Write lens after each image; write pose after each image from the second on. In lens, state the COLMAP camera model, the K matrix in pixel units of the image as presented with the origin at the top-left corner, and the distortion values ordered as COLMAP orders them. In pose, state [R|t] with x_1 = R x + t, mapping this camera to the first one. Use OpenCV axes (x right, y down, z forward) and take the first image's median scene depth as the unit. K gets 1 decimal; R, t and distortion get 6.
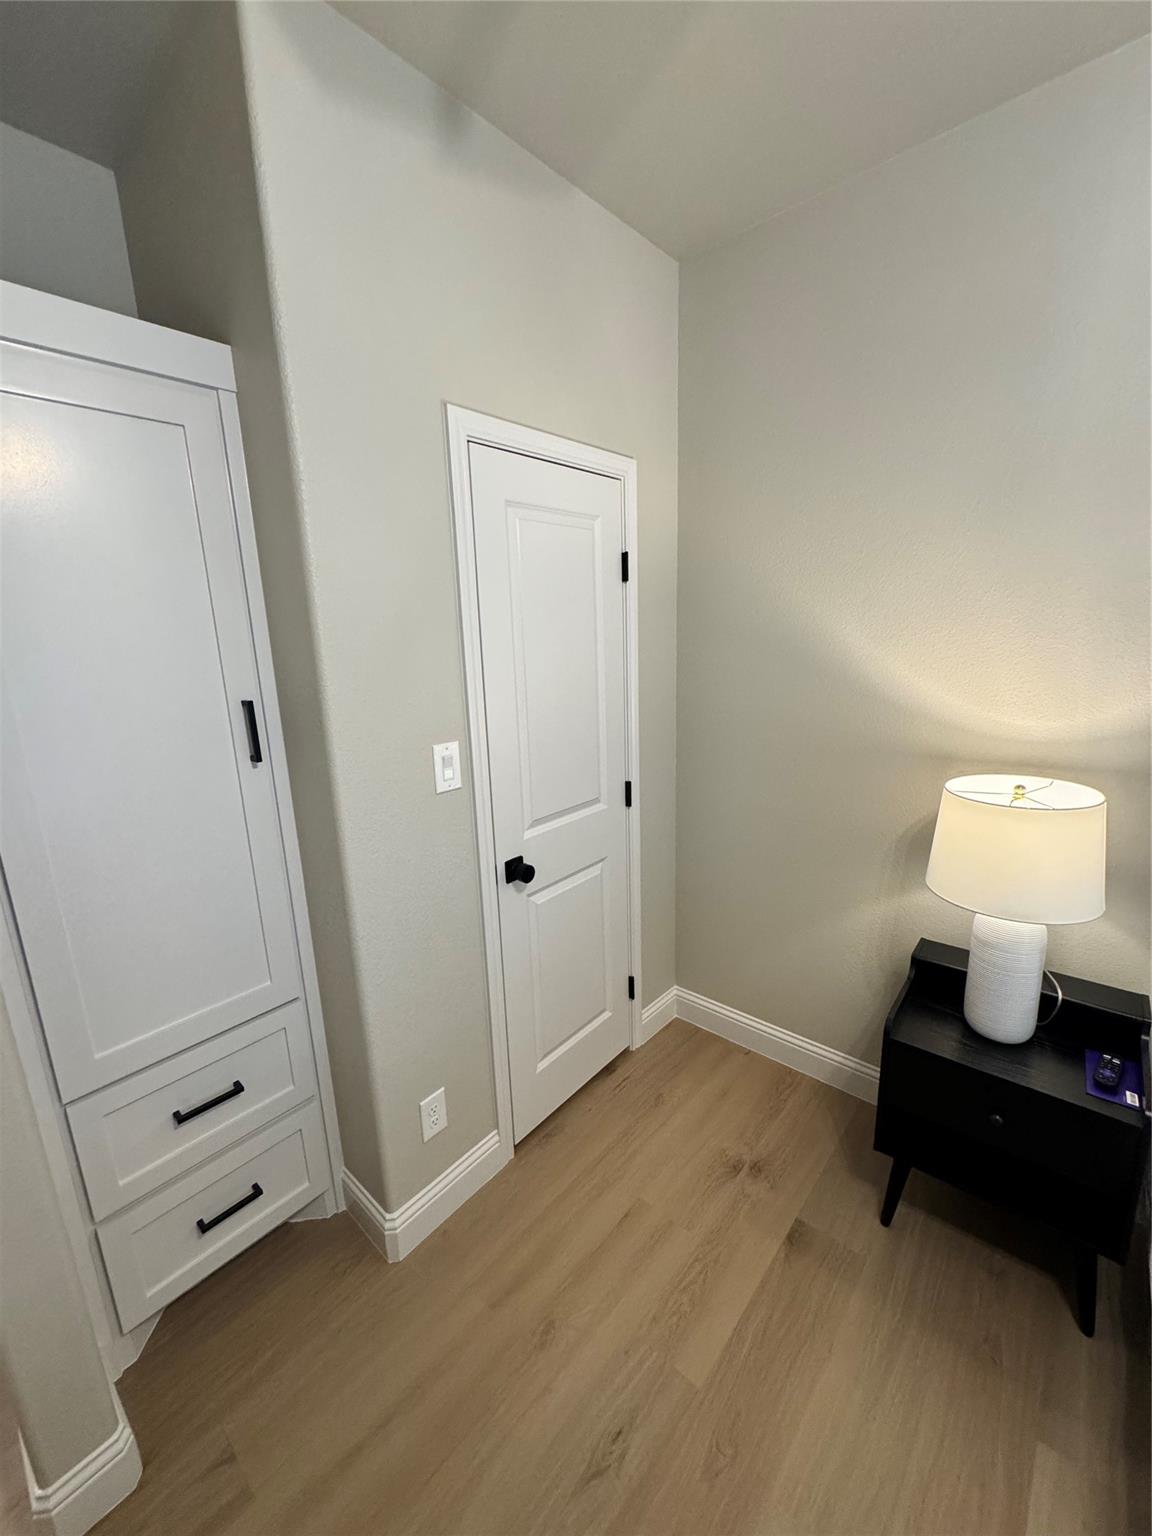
lens RADIAL K [[609.1, 0, 575.5], [0, 609.1, 762.0], [0, 0, 1]] dist [-0.007133, -0.000537]
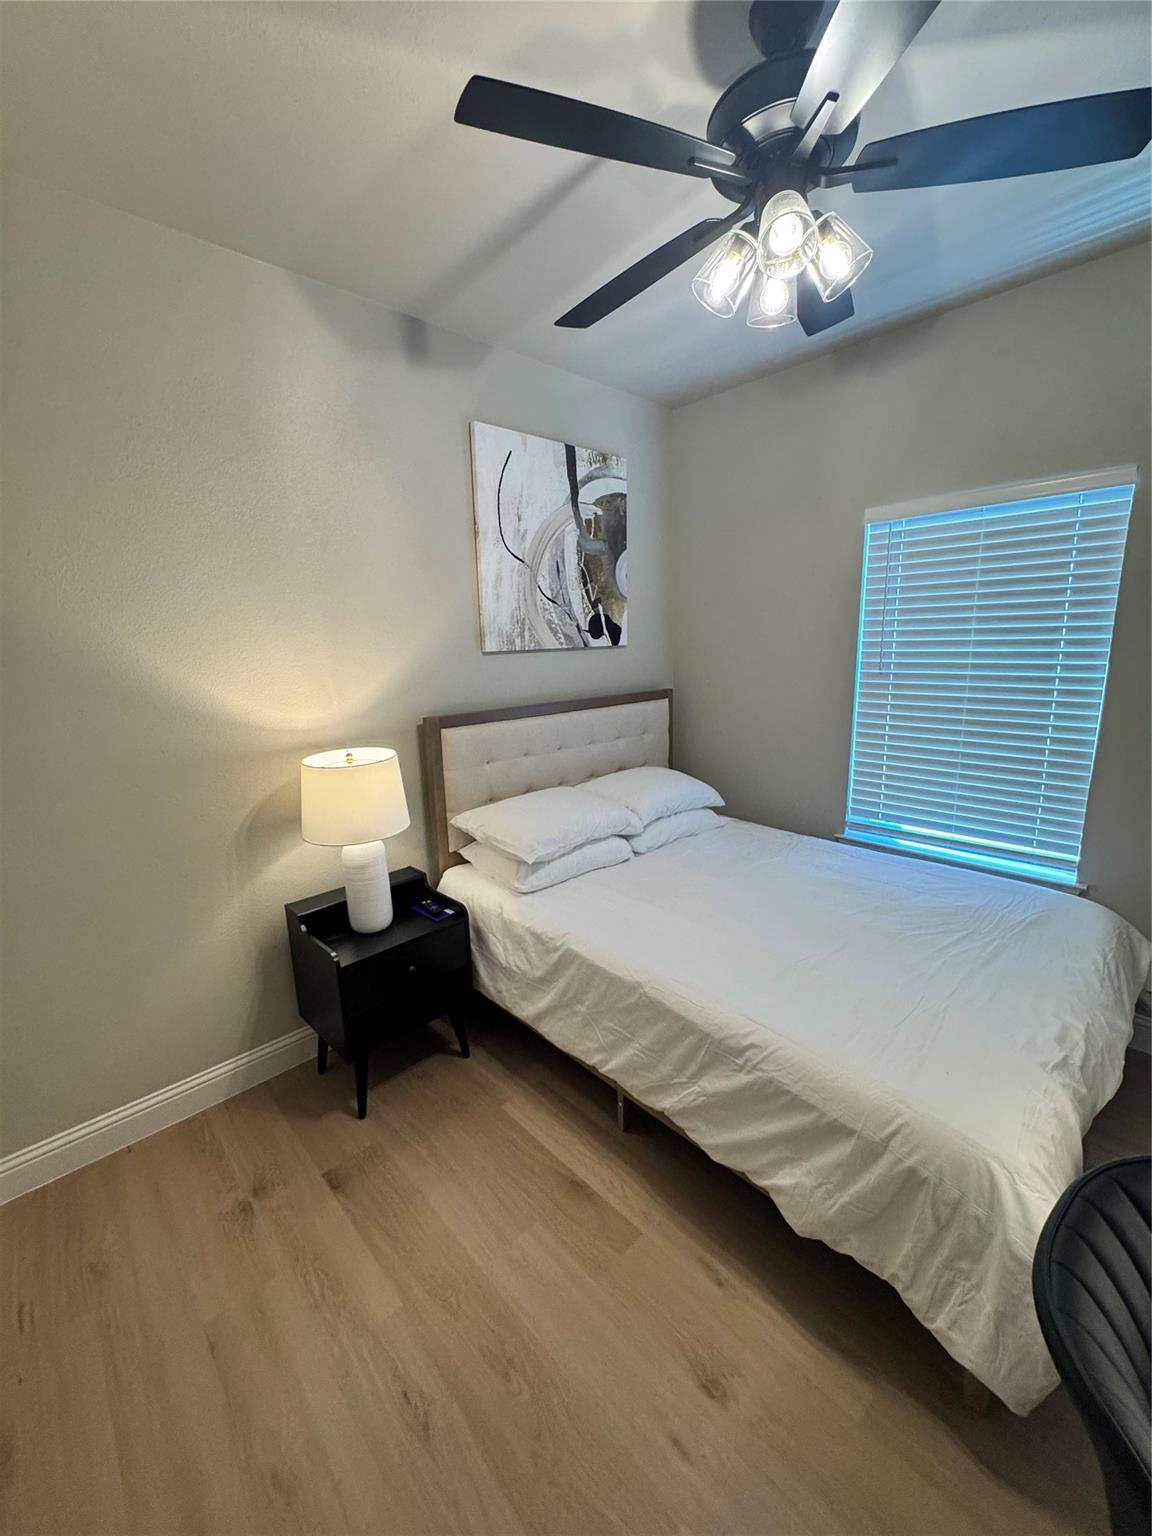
lens RADIAL K [[609.1, 0, 590.7], [0, 609.1, 761.1], [0, 0, 1]] dist [-0.007133, -0.000537]
pose [[0.054560, -0.144928, 0.987937, -0.596705], [0.224576, 0.965842, 0.129285, -0.001288], [-0.972928, 0.214813, 0.085244, 0.282256]]
